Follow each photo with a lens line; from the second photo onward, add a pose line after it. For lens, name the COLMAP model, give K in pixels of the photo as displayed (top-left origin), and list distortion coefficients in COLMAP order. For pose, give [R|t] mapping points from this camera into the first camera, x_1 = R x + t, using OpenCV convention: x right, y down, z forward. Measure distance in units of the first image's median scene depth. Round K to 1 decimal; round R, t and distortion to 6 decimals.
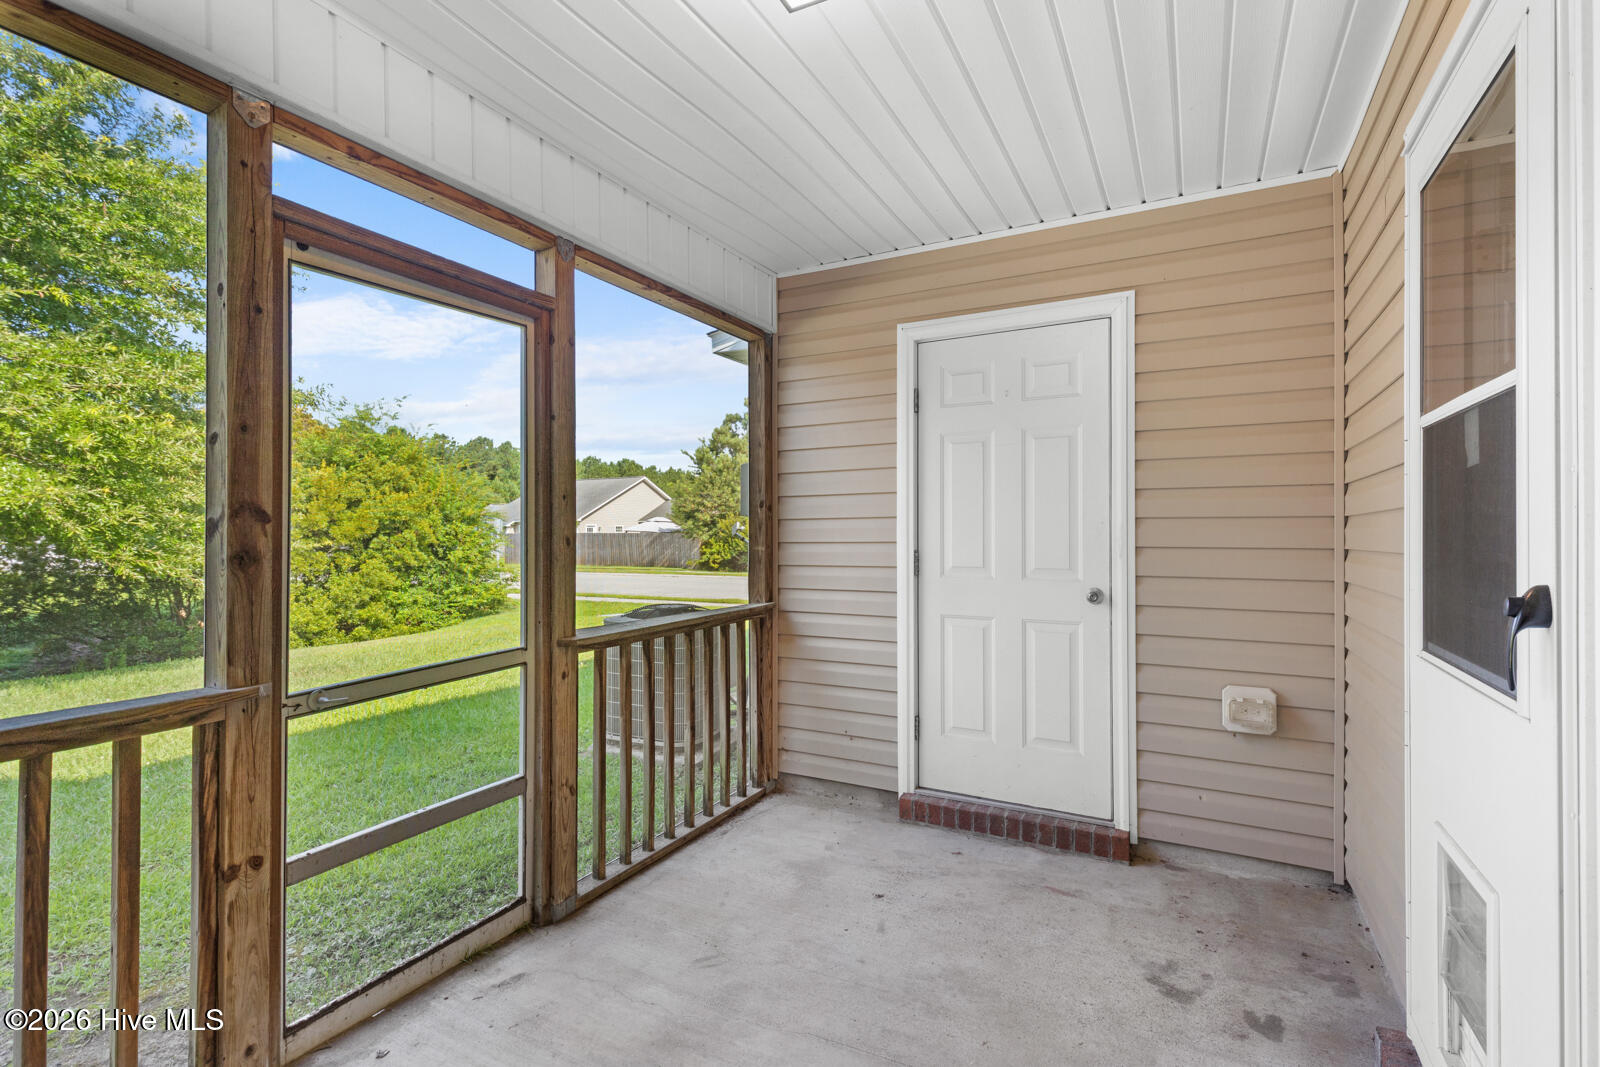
lens RADIAL K [[737.4, 0, 816.6], [0, 737.4, 525.9], [0, 0, 1]] dist [0.008308, -0.003274]
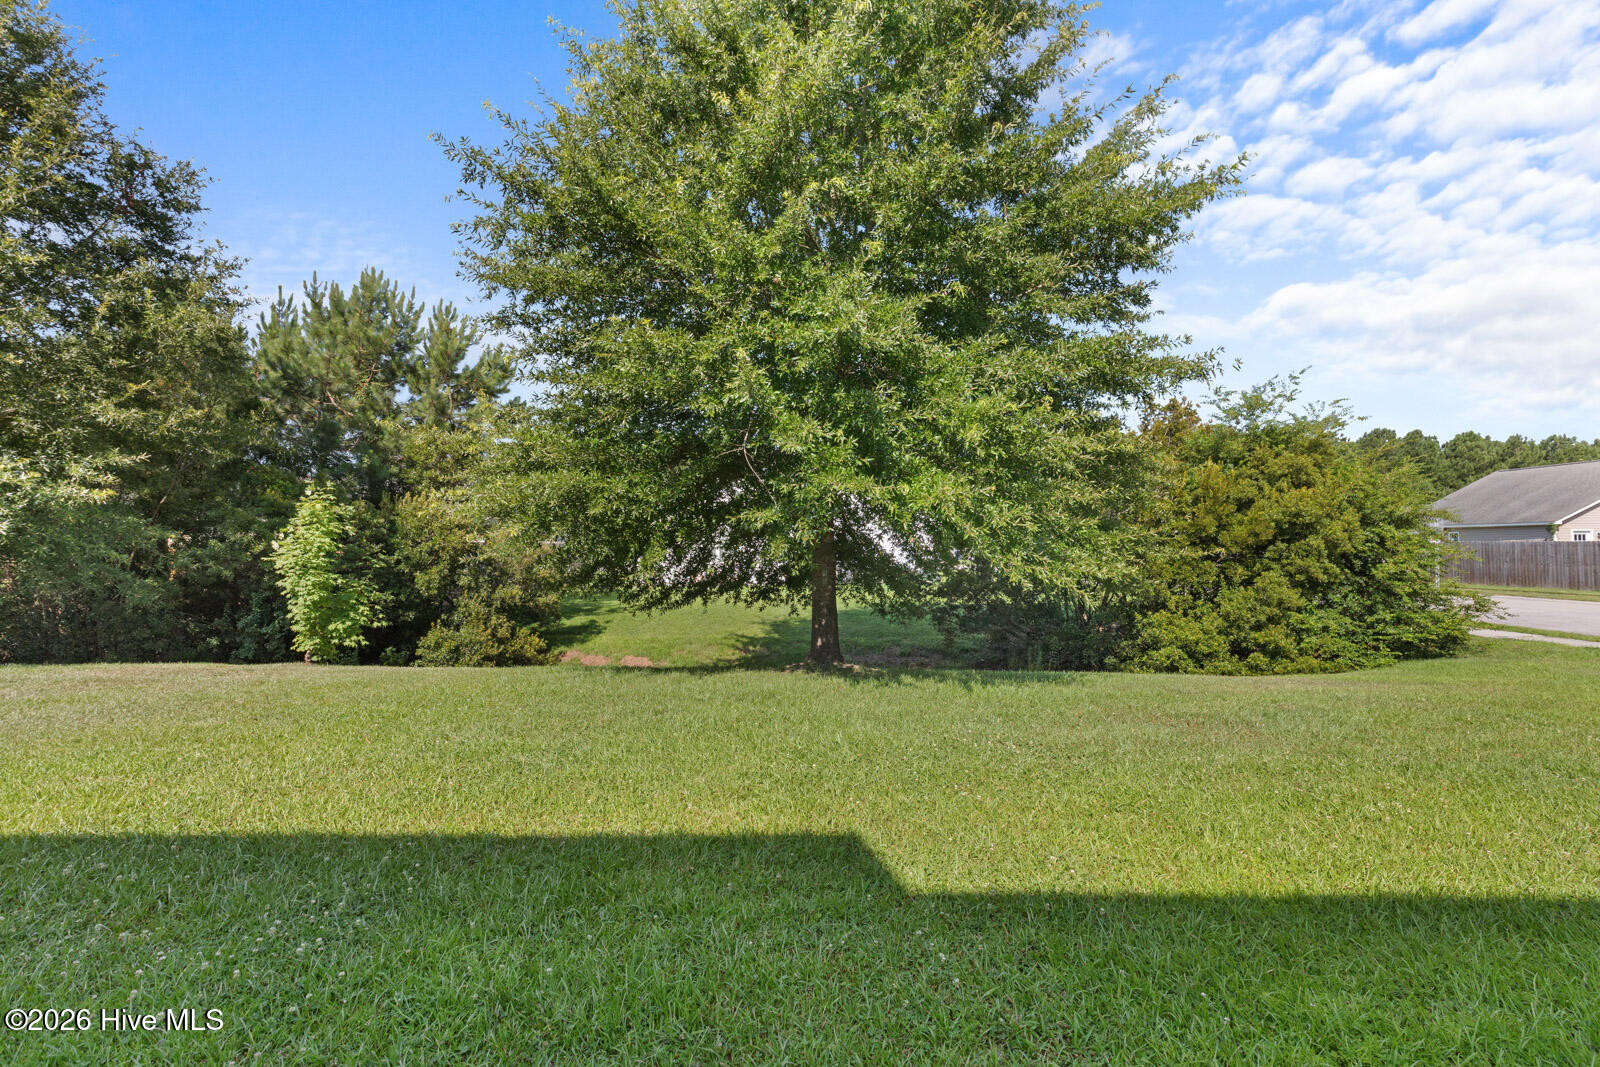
lens RADIAL K [[737.4, 0, 813.5], [0, 737.4, 526.0], [0, 0, 1]] dist [0.008308, -0.003274]
pose [[0.476579, -0.019528, -0.878915, -0.118872], [0.007958, 0.999808, -0.017899, 0.005579], [0.879095, 0.001536, 0.476643, 0.164588]]
